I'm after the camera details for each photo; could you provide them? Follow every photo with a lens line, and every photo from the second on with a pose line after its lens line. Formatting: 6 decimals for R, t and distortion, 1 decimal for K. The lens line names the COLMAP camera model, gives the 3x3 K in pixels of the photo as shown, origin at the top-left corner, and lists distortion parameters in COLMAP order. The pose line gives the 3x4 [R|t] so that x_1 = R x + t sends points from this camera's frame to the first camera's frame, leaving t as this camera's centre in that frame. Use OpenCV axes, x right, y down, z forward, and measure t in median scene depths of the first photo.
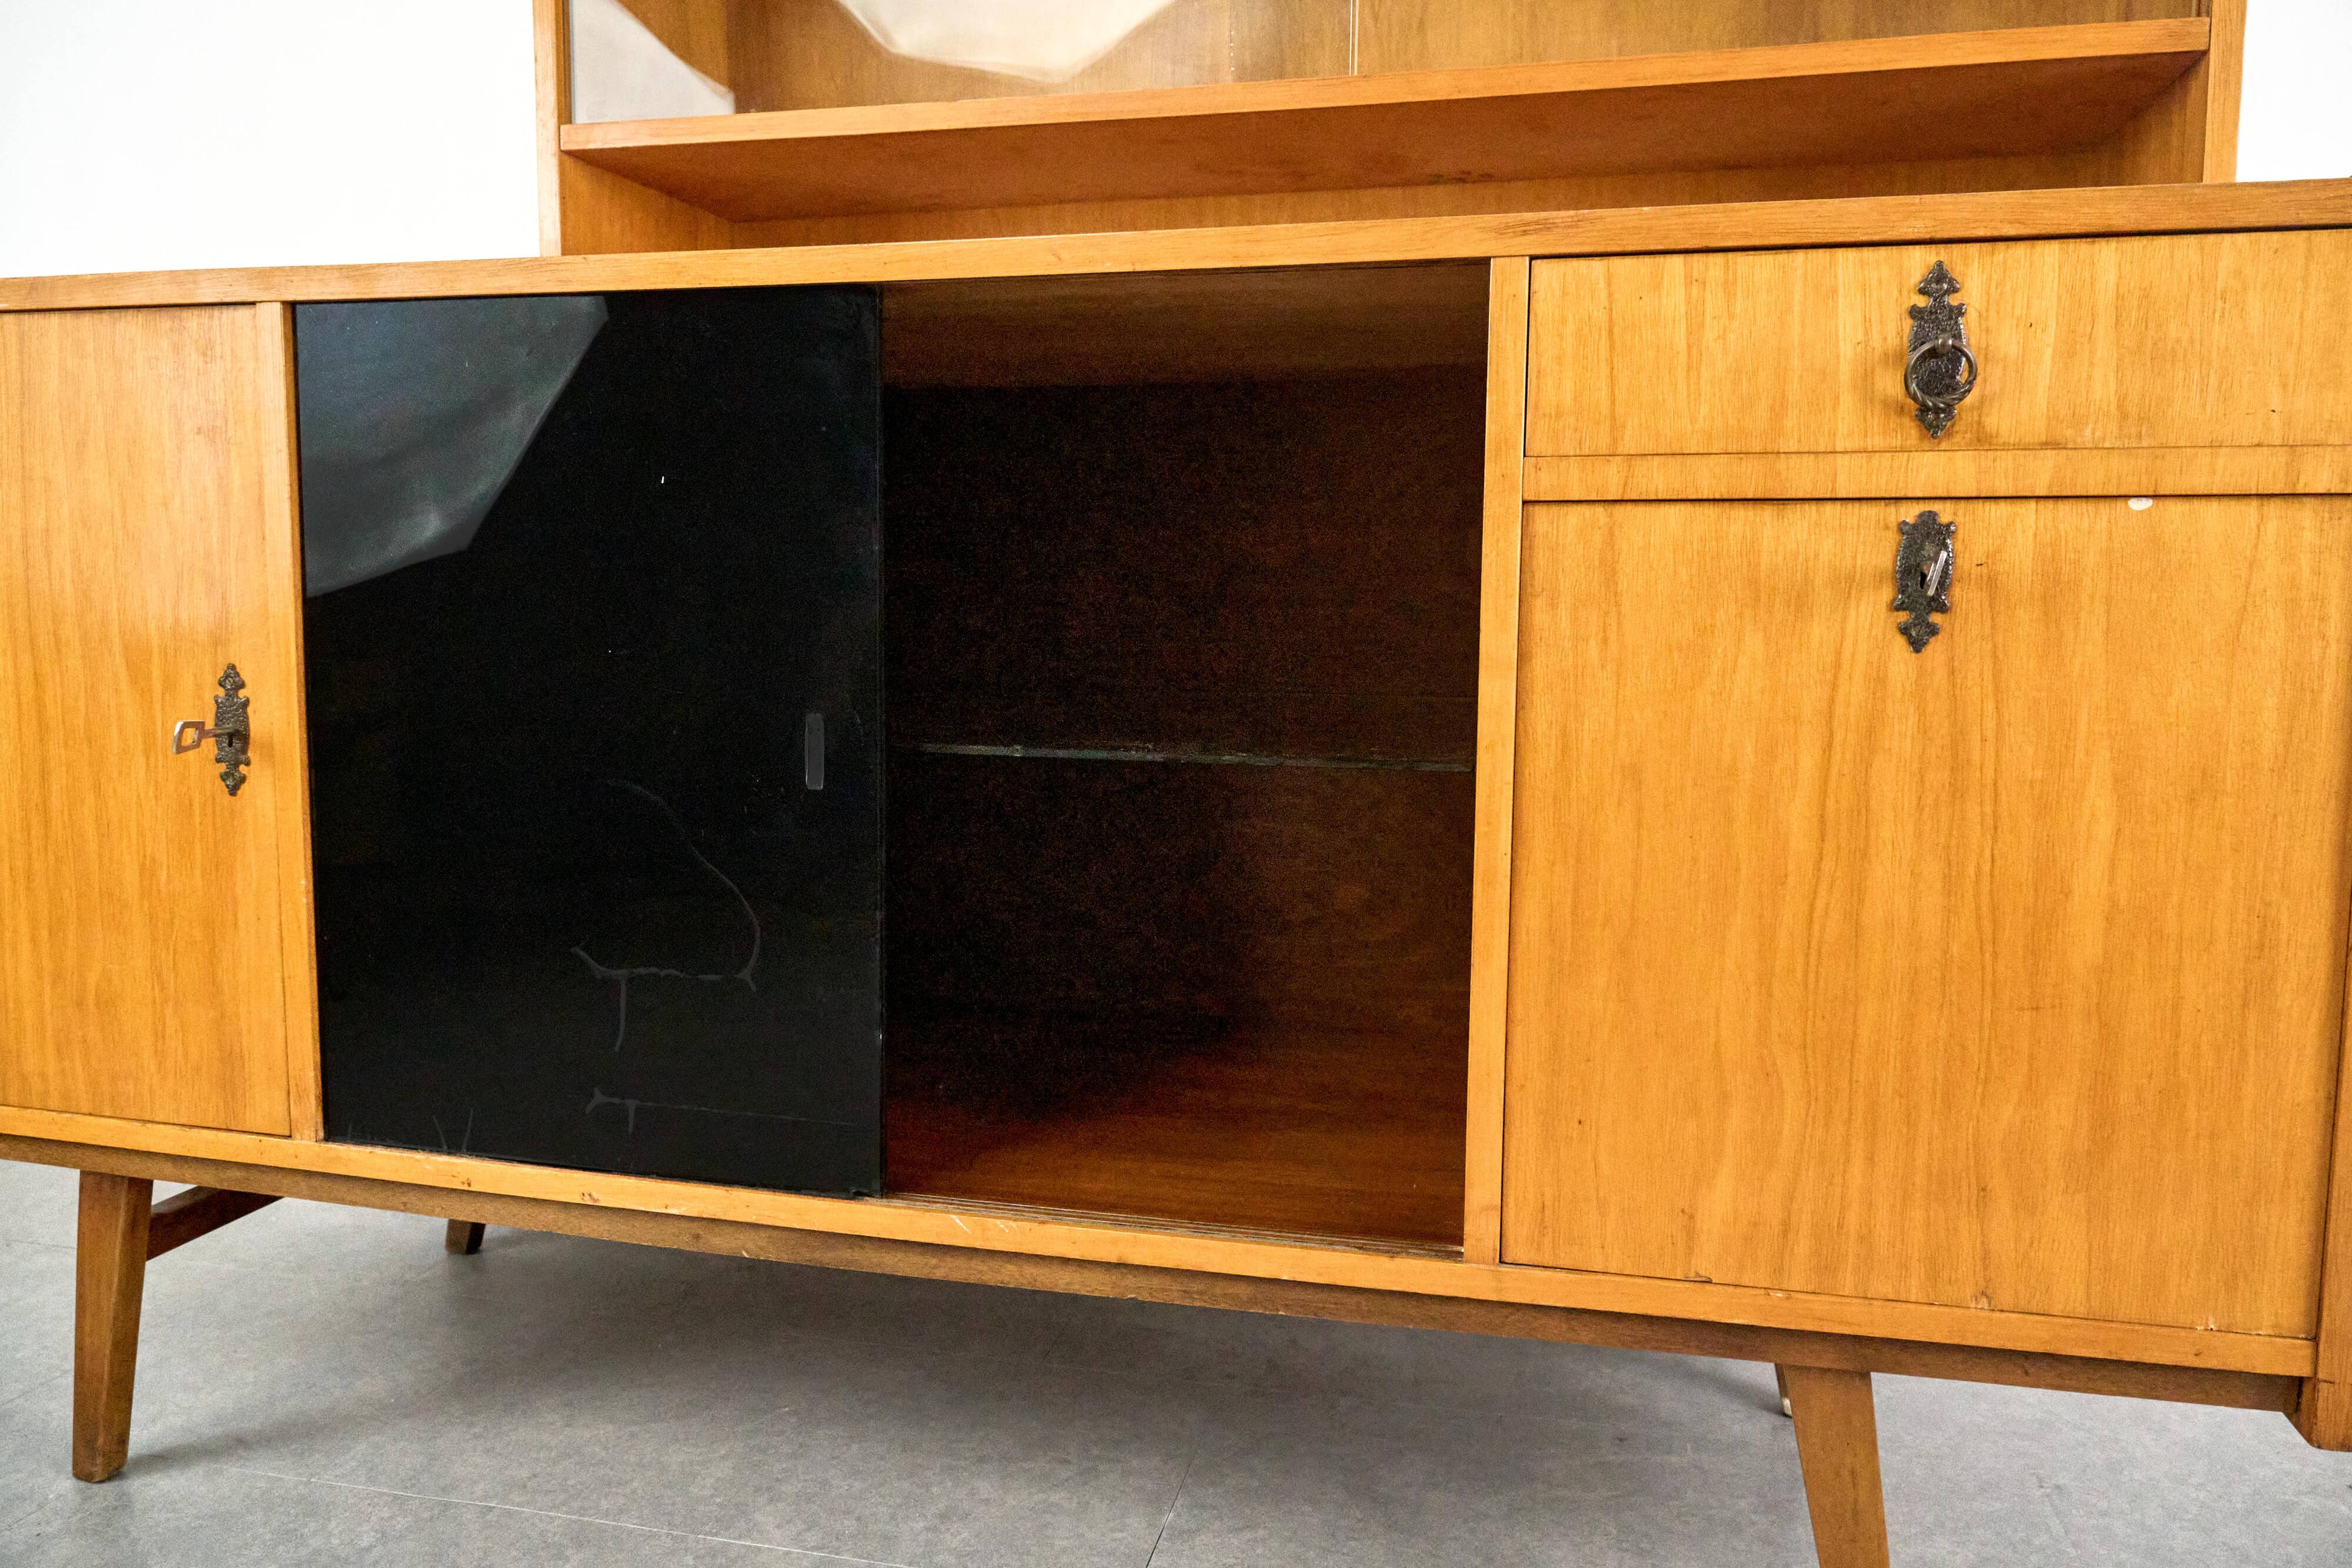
lens RADIAL K [[1773.5, 0, 1176.0], [0, 1773.5, 784.0], [0, 0, 1]] dist [-0.004394, -0.003363]
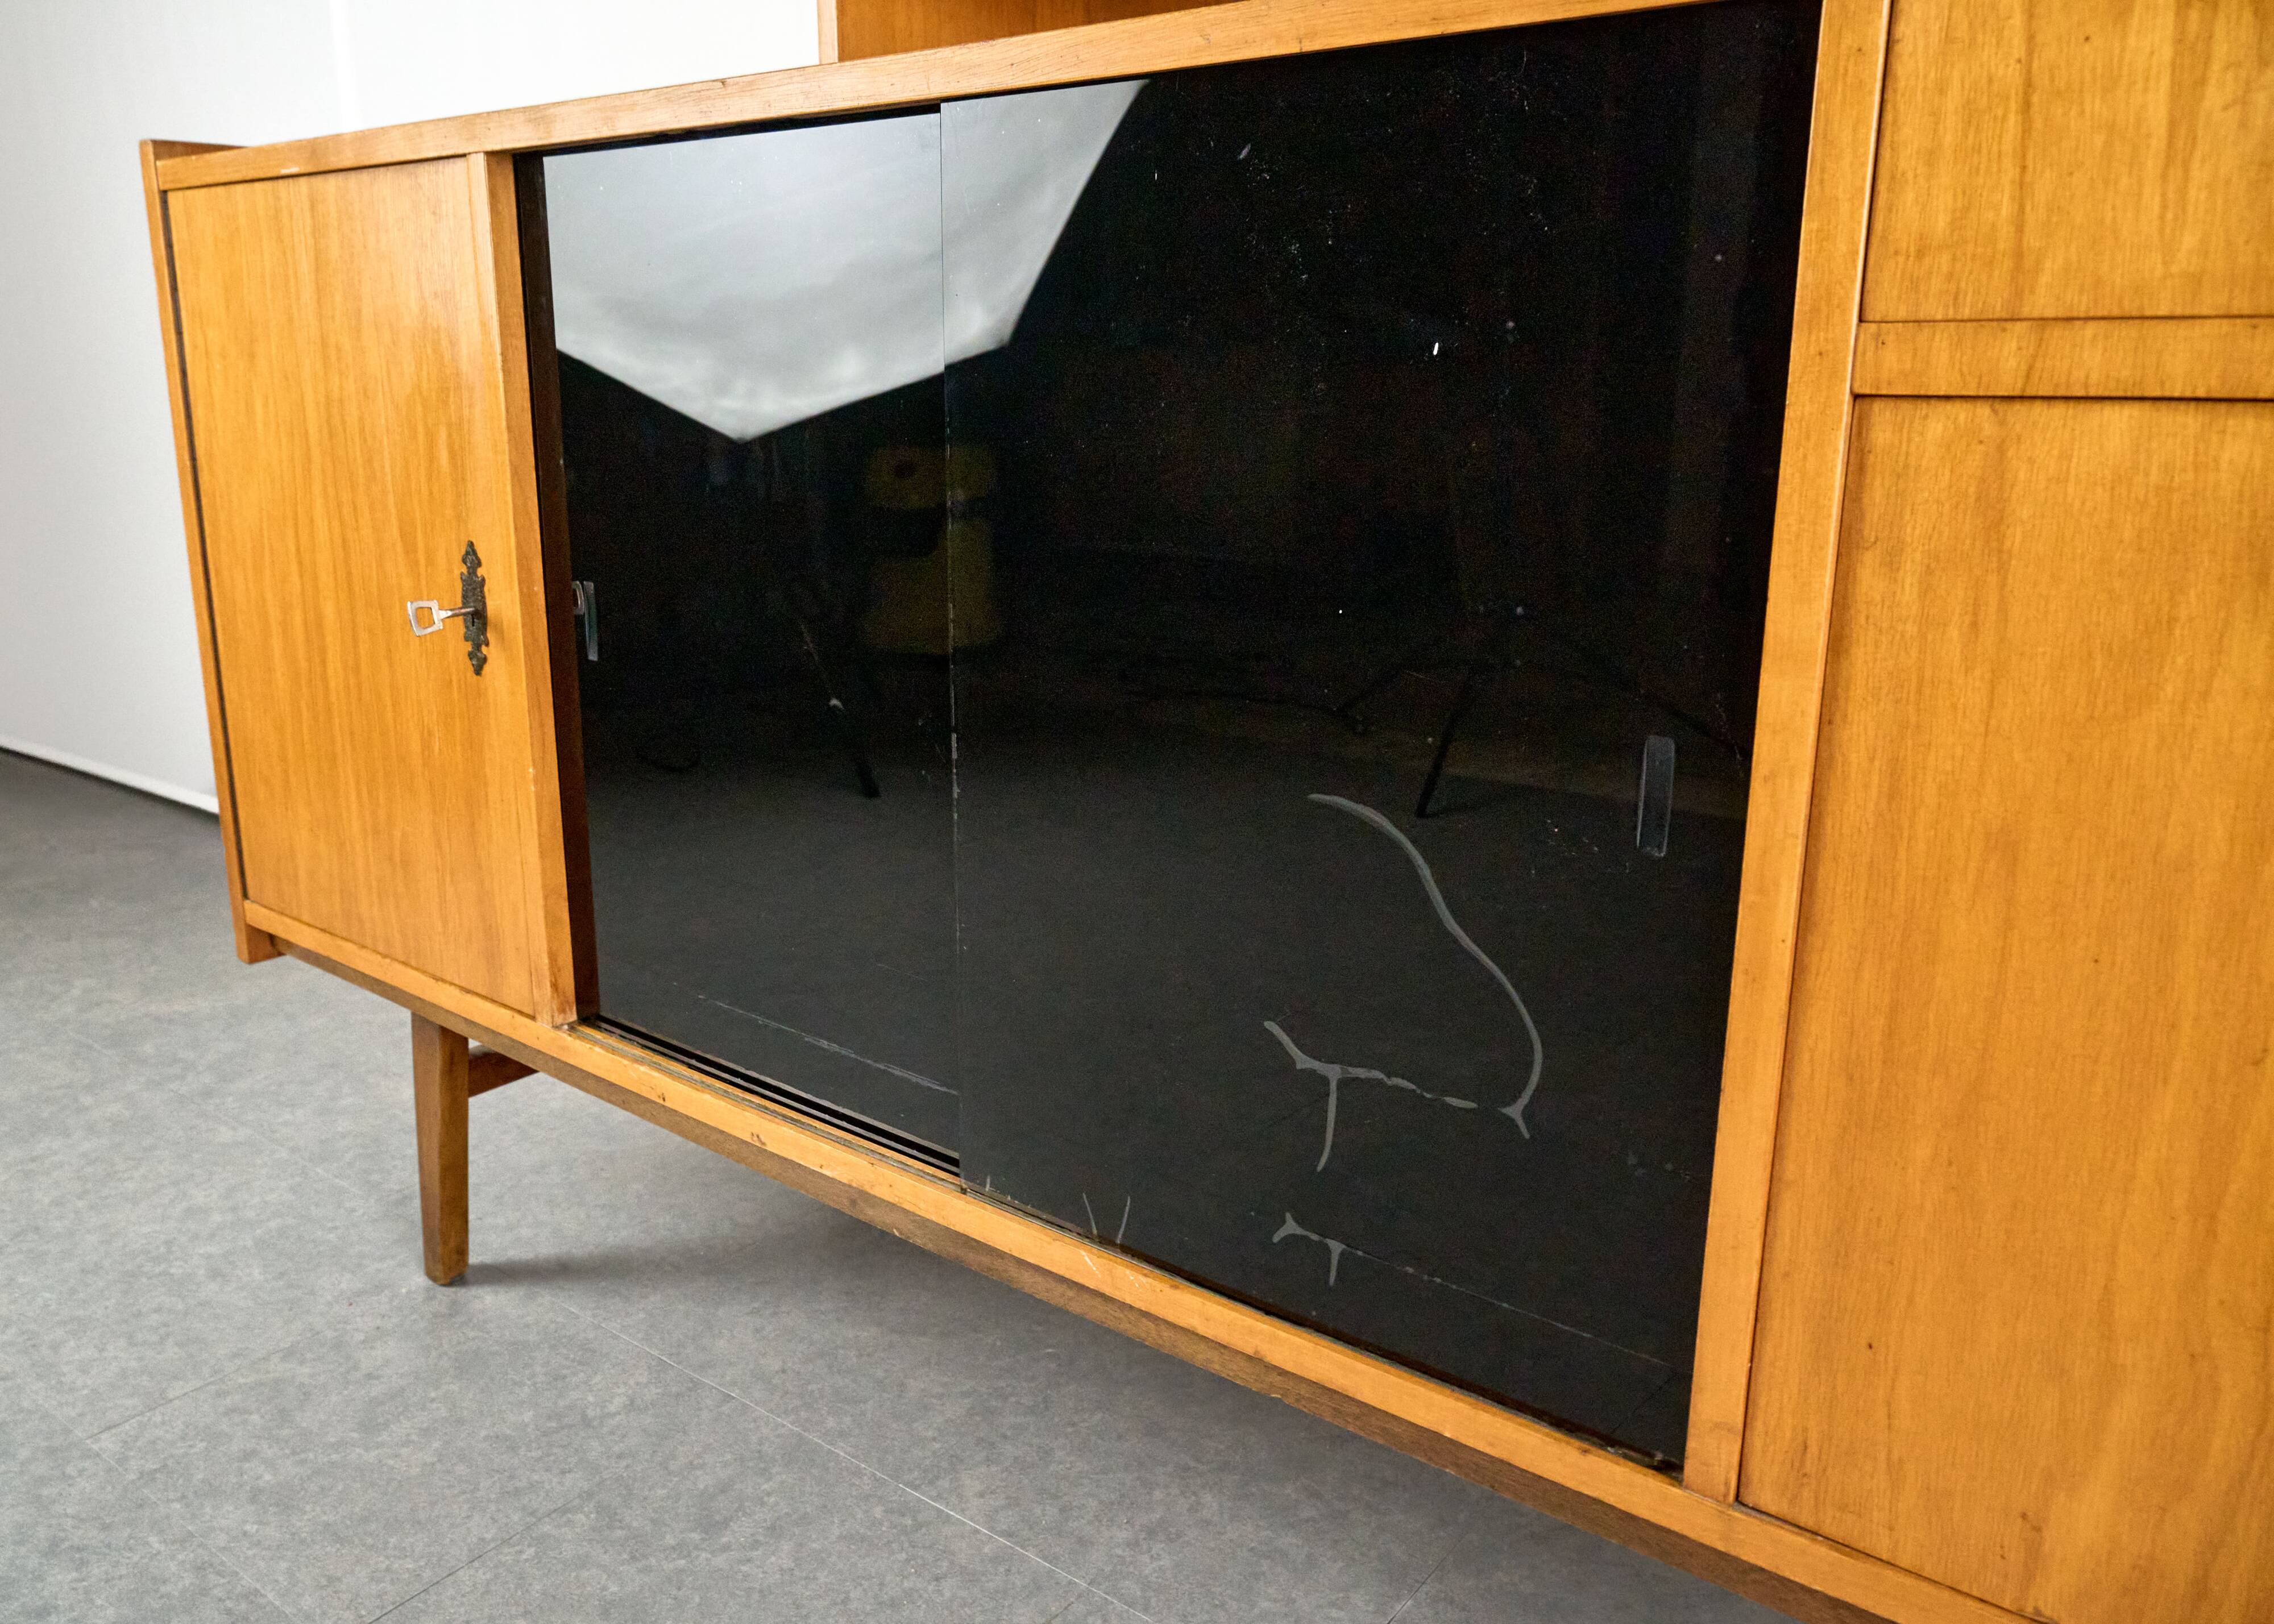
lens RADIAL K [[1808.4, 0, 1015.7], [0, 1808.4, 810.9], [0, 0, 1]] dist [-0.003988, -0.010371]
pose [[0.892383, 0.098129, -0.440481, 0.218786], [-0.031795, 0.987318, 0.155536, -0.101164], [0.450158, -0.124792, 0.884186, 0.282986]]
